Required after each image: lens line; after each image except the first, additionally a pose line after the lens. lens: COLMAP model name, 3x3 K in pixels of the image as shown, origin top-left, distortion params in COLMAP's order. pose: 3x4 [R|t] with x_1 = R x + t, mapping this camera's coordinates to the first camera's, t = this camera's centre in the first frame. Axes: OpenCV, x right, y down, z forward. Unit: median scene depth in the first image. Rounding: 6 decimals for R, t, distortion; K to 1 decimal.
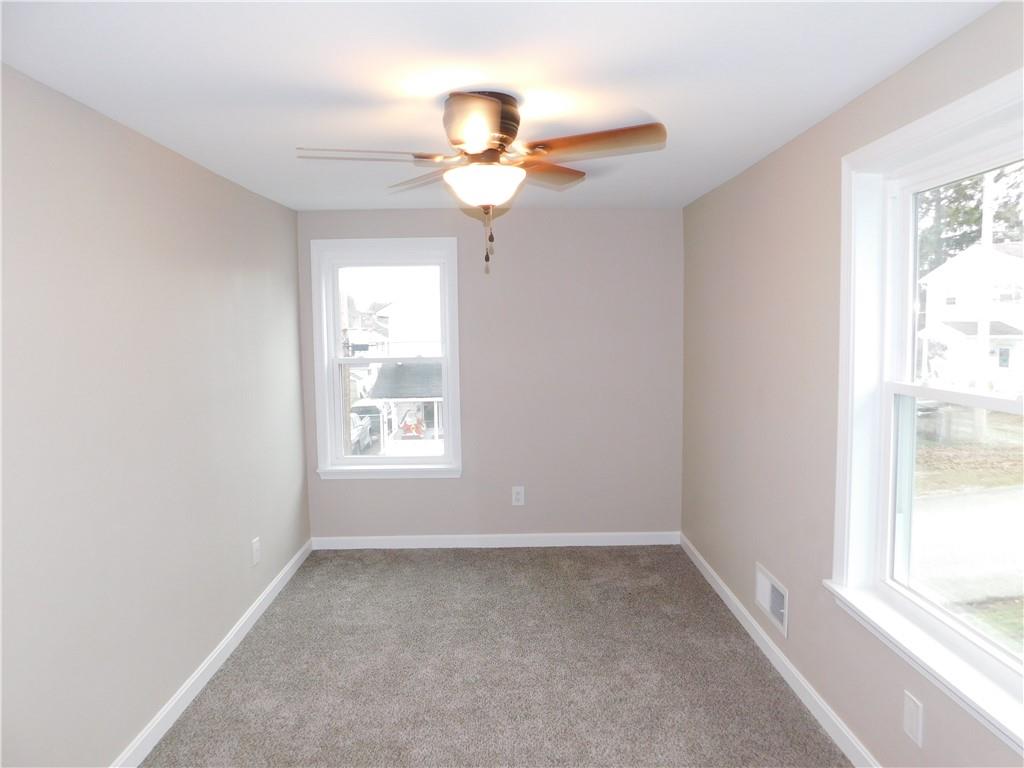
lens RADIAL K [[677.9, 0, 515.6], [0, 677.9, 383.9], [0, 0, 1]] dist [-0.056189, 0.043015]
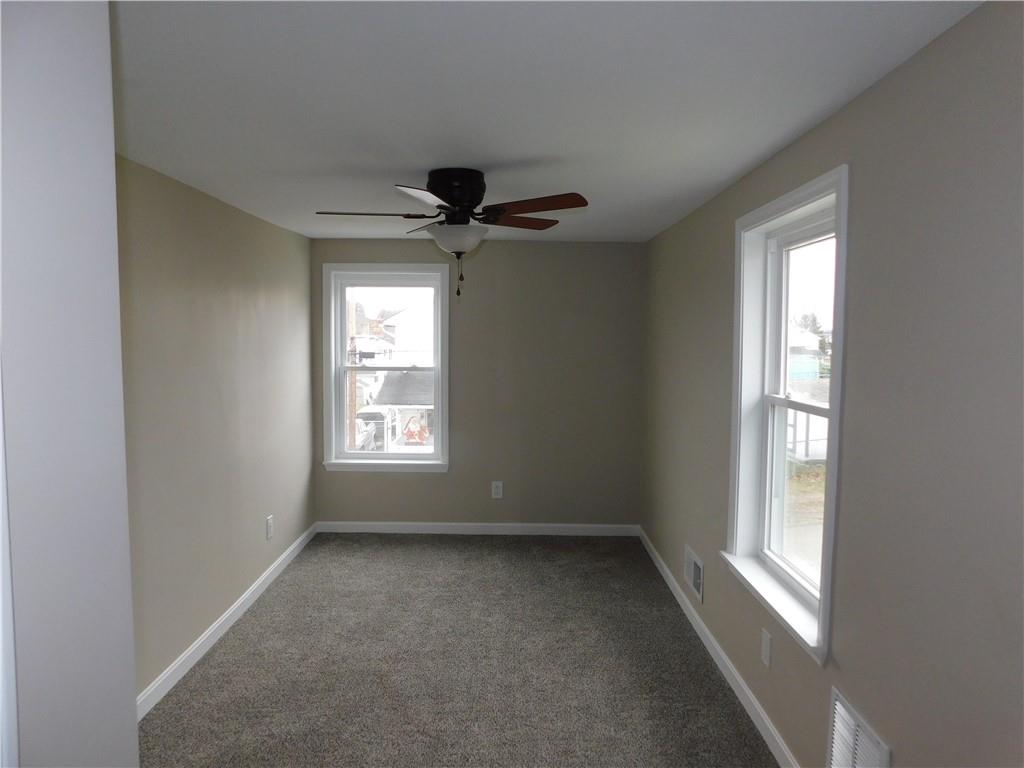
lens RADIAL K [[677.9, 0, 509.8], [0, 677.9, 379.1], [0, 0, 1]] dist [-0.056189, 0.043015]
pose [[0.999573, 0.022766, -0.018298, 0.060065], [-0.023169, 0.999486, -0.022166, 0.005425], [0.017784, 0.022581, 0.999587, -0.212389]]
